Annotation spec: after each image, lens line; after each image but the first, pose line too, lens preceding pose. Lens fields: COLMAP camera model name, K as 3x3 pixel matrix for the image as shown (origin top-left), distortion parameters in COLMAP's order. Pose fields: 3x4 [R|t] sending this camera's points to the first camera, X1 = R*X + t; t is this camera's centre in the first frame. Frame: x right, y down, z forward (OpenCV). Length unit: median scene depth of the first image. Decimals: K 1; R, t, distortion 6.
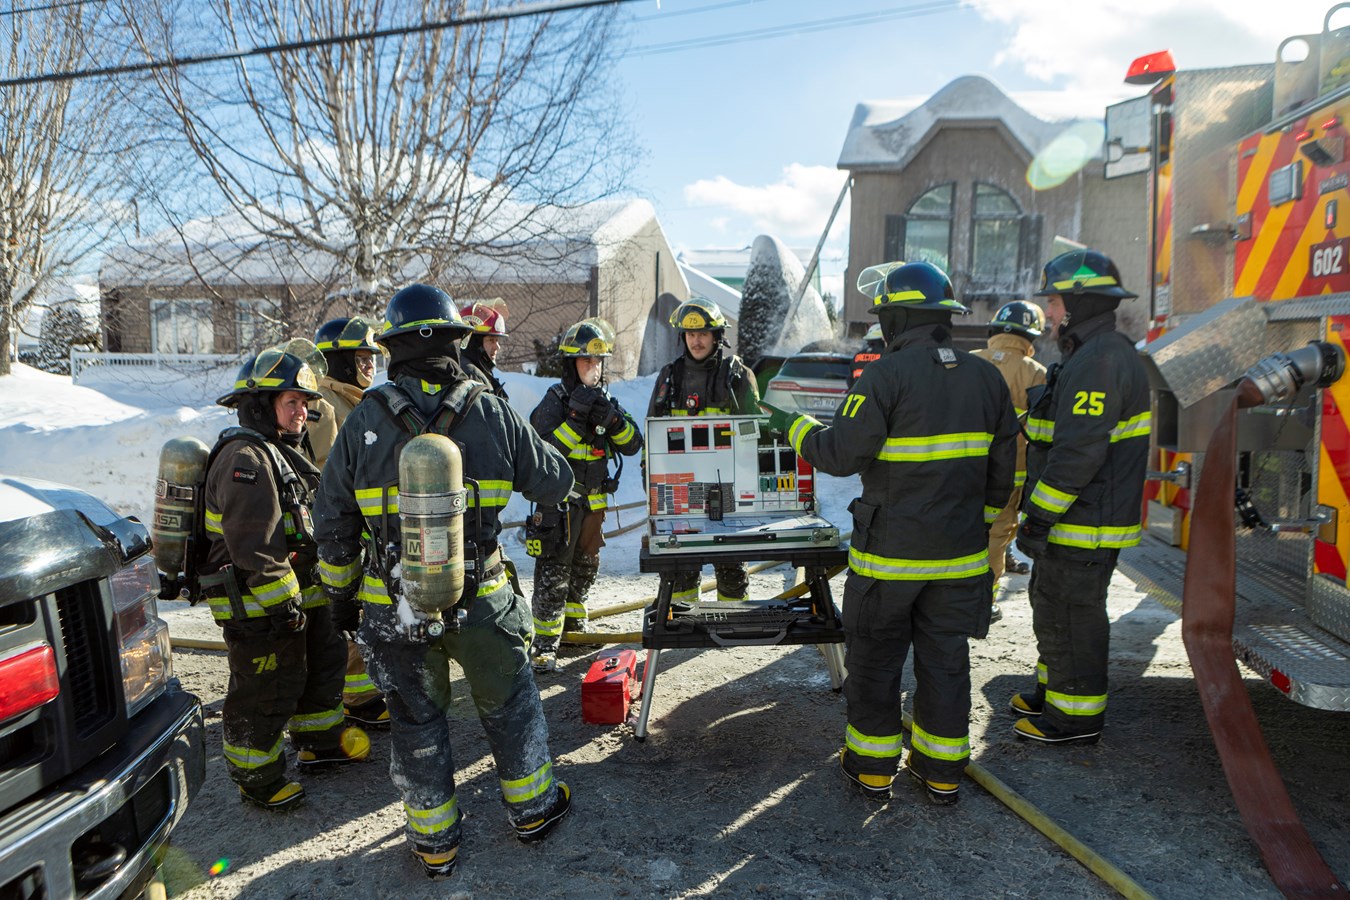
lens RADIAL K [[900.3, 0, 675.0], [0, 900.3, 459.1], [0, 0, 1]] dist [-0.026749, 0.001813]
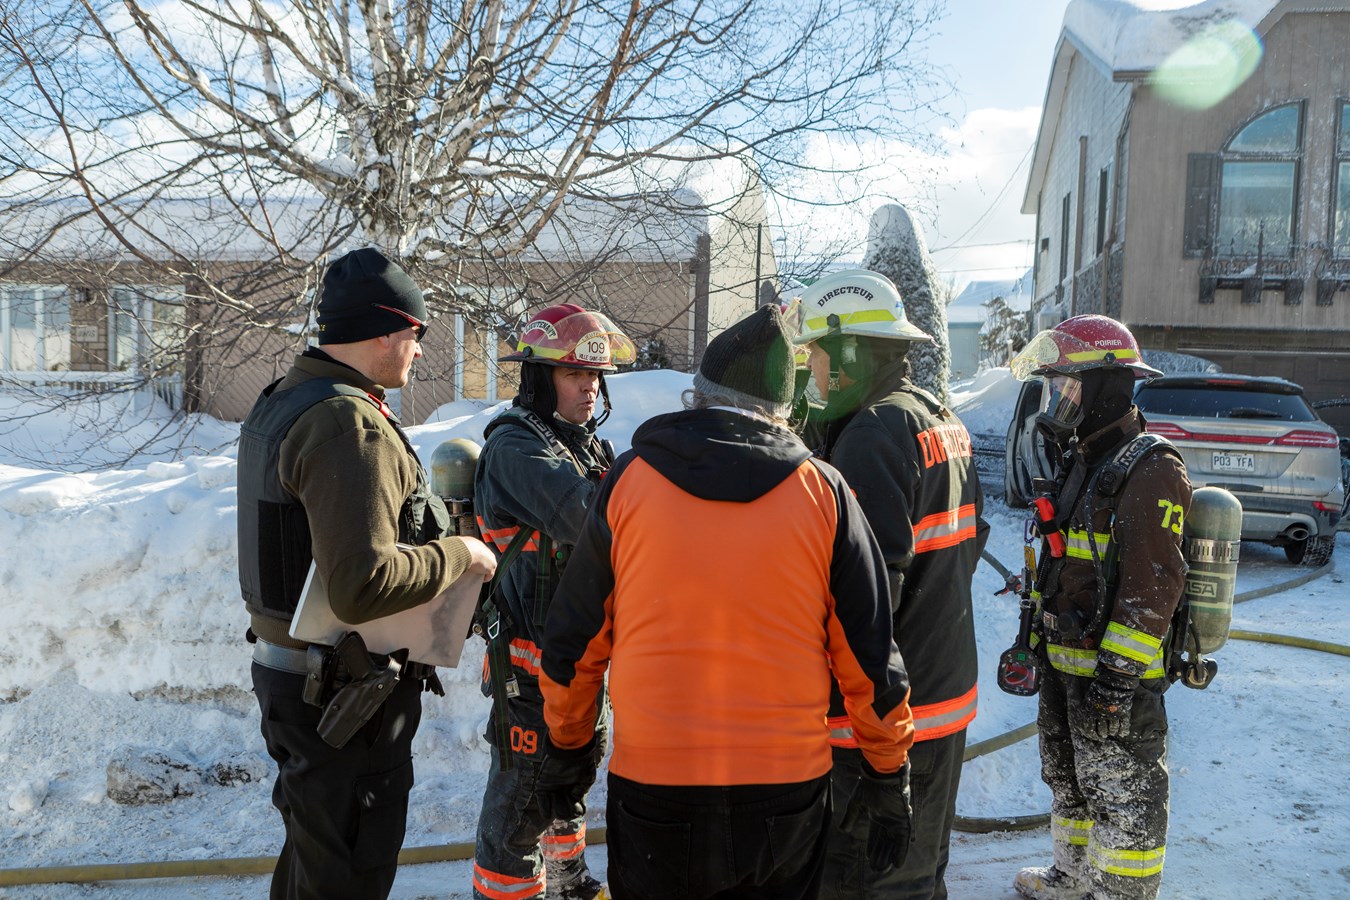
lens RADIAL K [[1144.8, 0, 684.3], [0, 1144.8, 455.9], [0, 0, 1]] dist [0.002177, 0.010774]
pose [[0.999305, 0.000794, 0.037262, -0.146167], [0.001108, 0.998699, -0.050987, -0.022948], [-0.037254, 0.050993, 0.998004, 0.234347]]
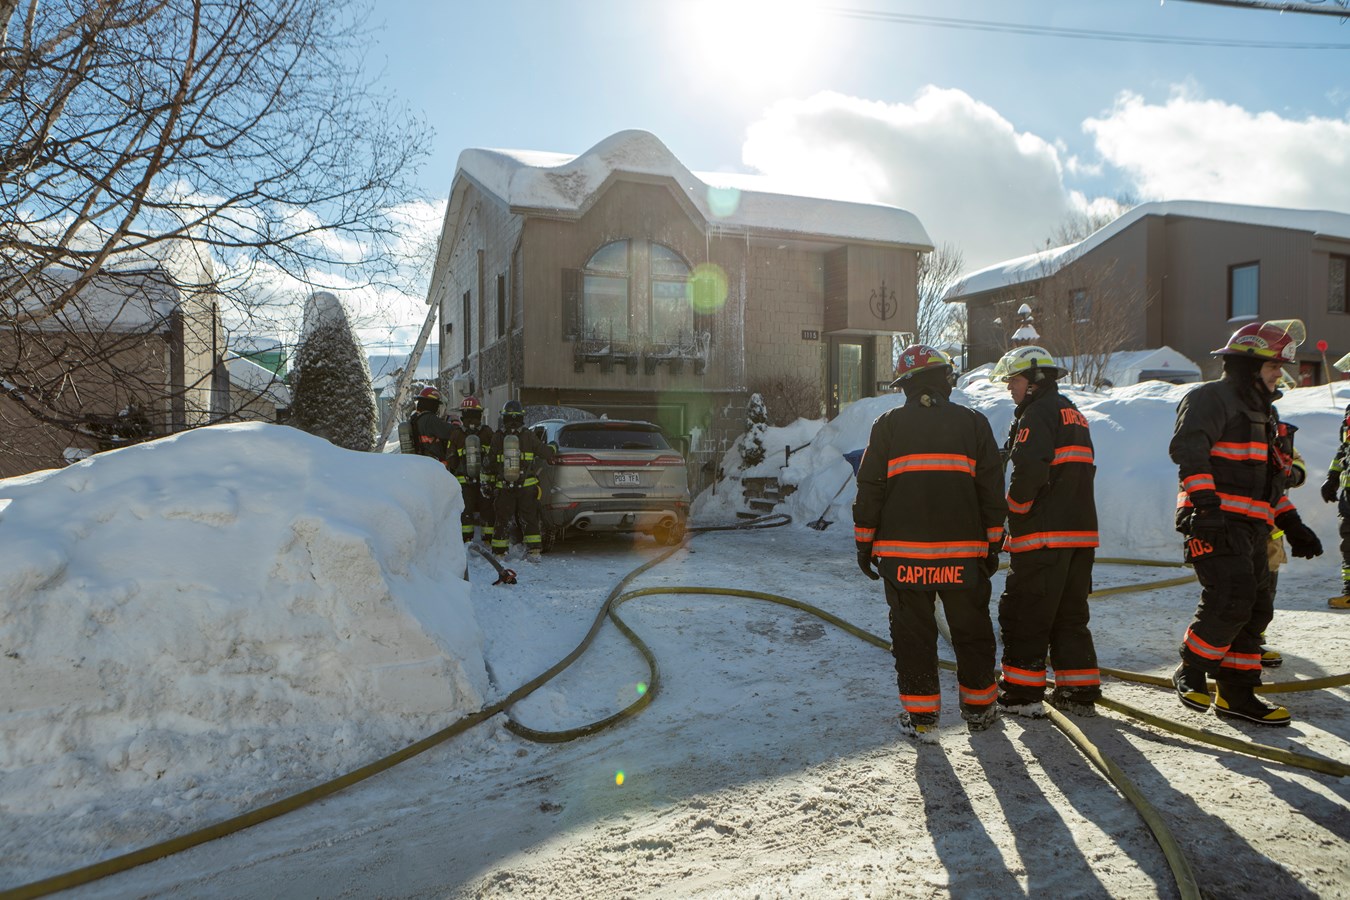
lens RADIAL K [[900.3, 0, 675.0], [0, 900.3, 459.1], [0, 0, 1]] dist [-0.026749, 0.001813]
pose [[0.815167, -0.041256, 0.577755, -0.198912], [0.093691, 0.993717, -0.061231, -0.019458], [-0.571598, 0.104044, 0.813910, 0.234937]]
